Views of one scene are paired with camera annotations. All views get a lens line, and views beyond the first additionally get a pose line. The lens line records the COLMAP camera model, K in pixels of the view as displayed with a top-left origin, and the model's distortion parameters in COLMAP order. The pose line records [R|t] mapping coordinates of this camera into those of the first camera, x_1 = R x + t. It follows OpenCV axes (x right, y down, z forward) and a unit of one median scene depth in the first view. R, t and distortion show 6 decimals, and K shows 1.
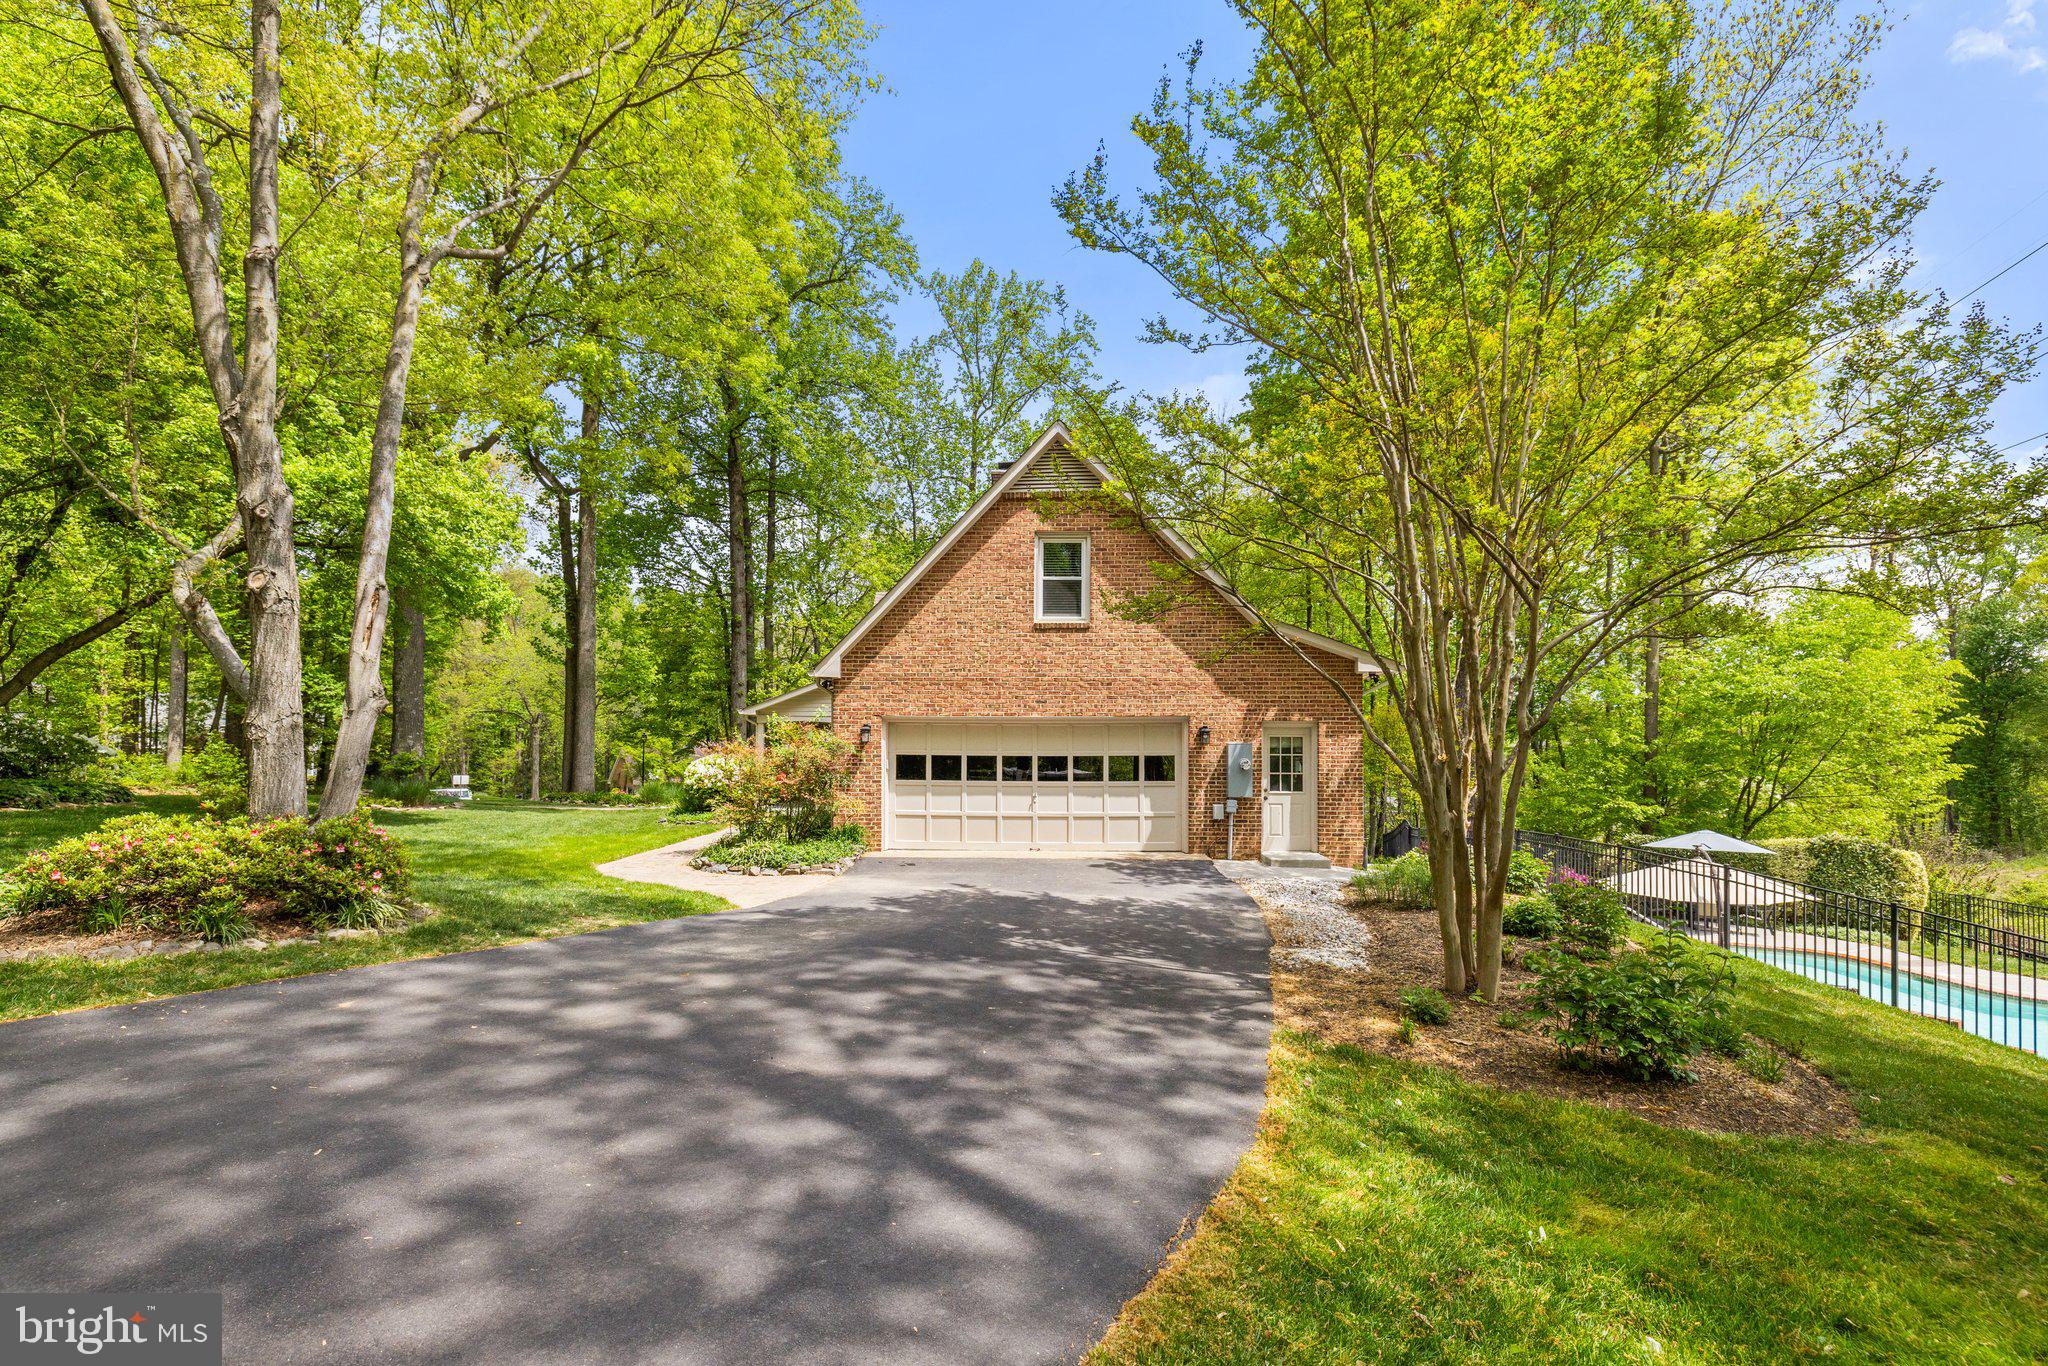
lens RADIAL K [[927.8, 0, 1020.9], [0, 927.8, 727.9], [0, 0, 1]] dist [0.000715, 0.000140]
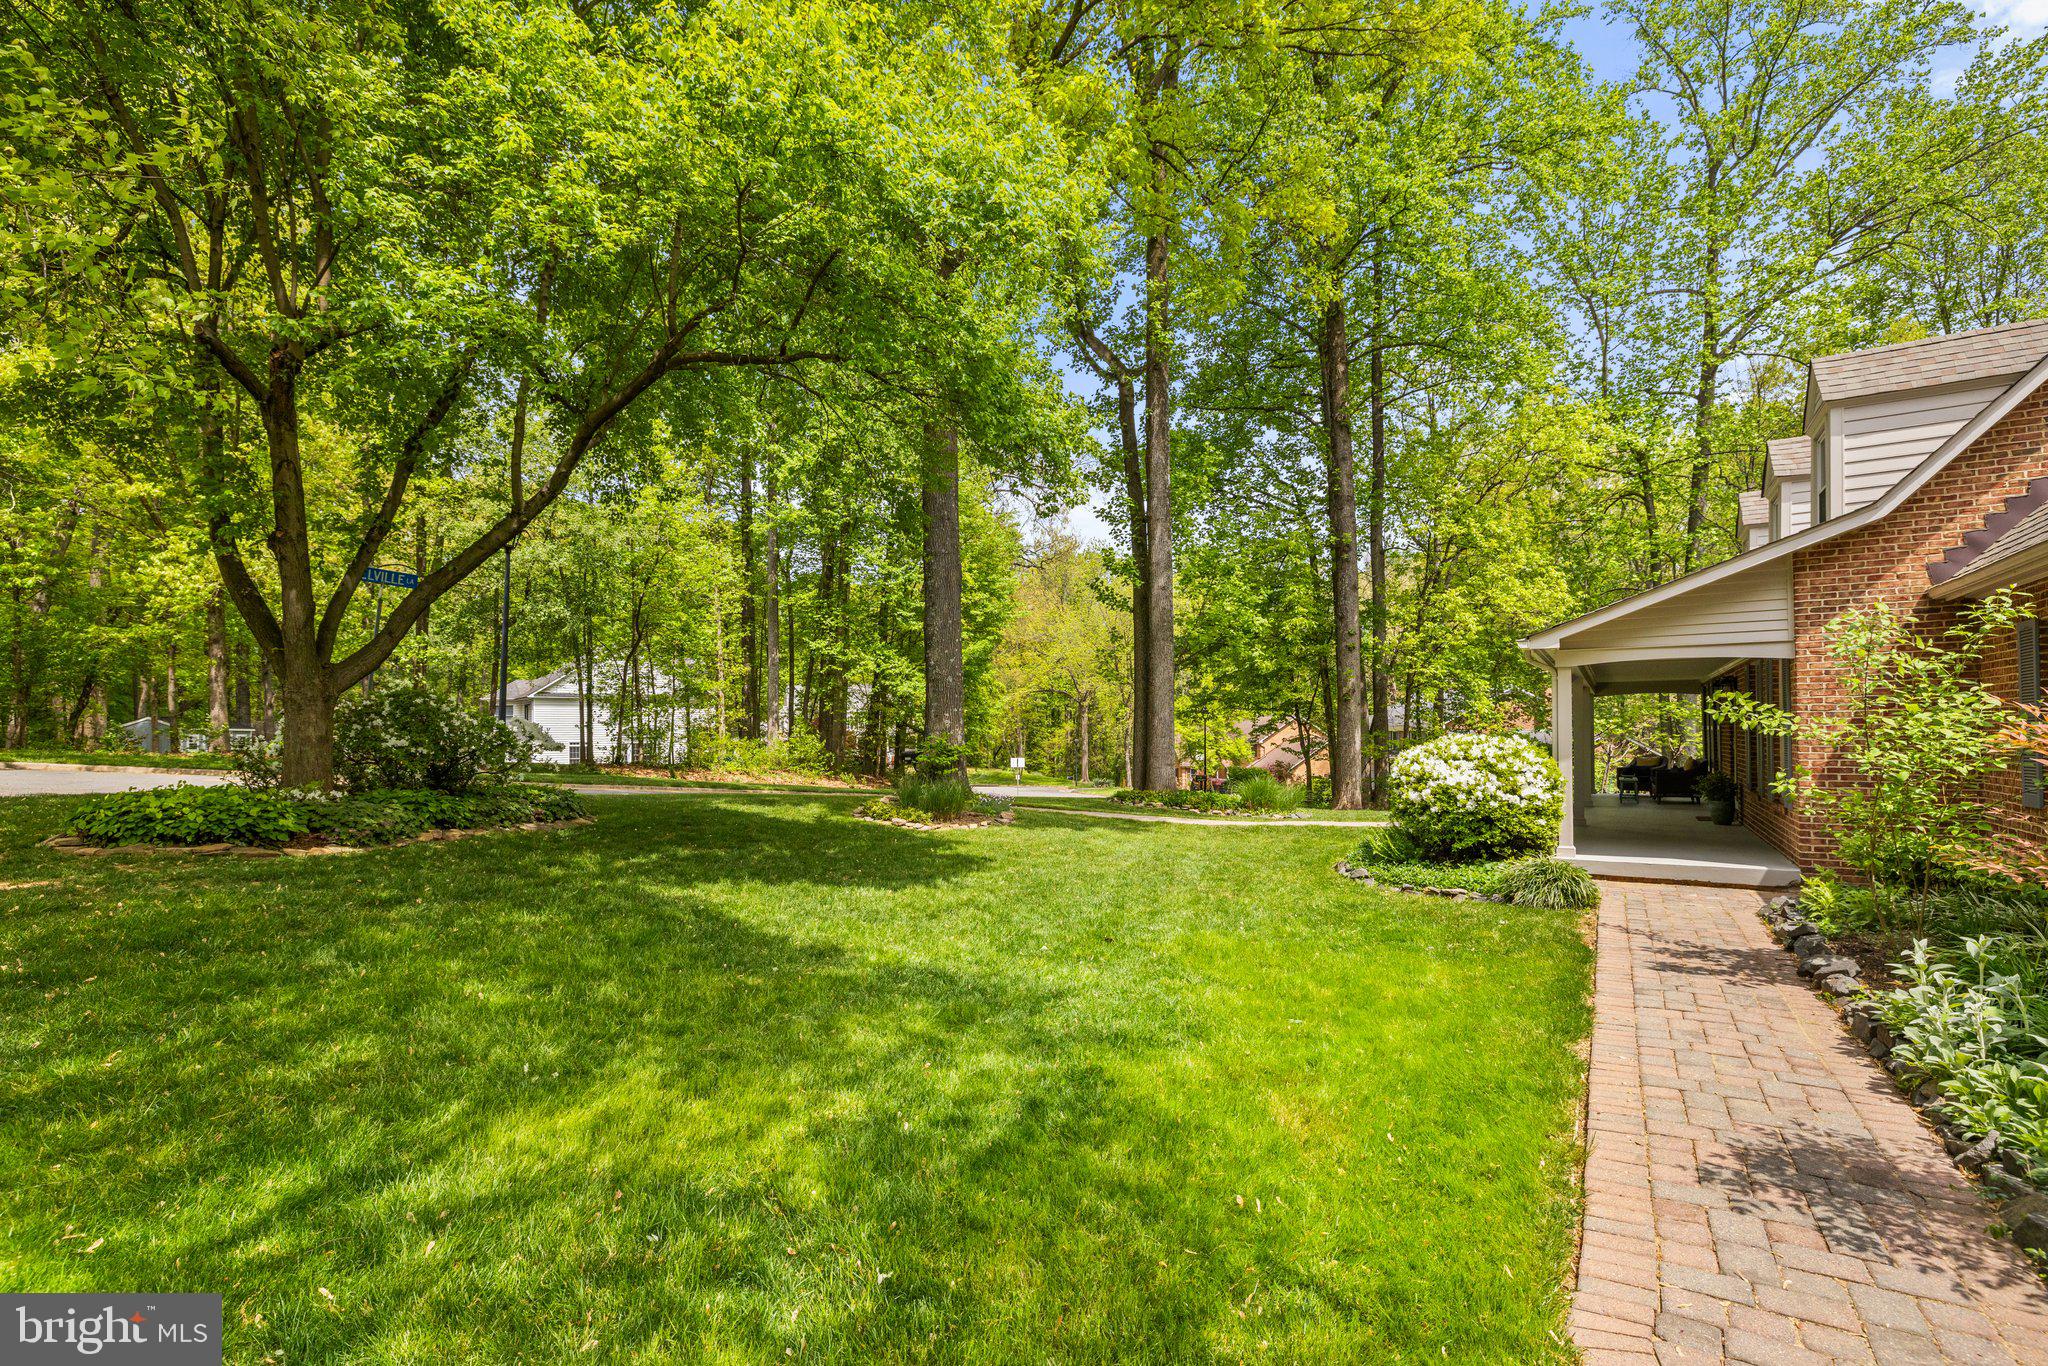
lens RADIAL K [[950.7, 0, 1024.5], [0, 950.7, 723.1], [0, 0, 1]] dist [-0.000016, -0.000014]
pose [[0.858364, -0.015685, -0.512801, -0.138285], [0.026251, 0.999566, 0.013367, 0.004161], [0.512369, -0.024935, 0.858404, 0.238975]]
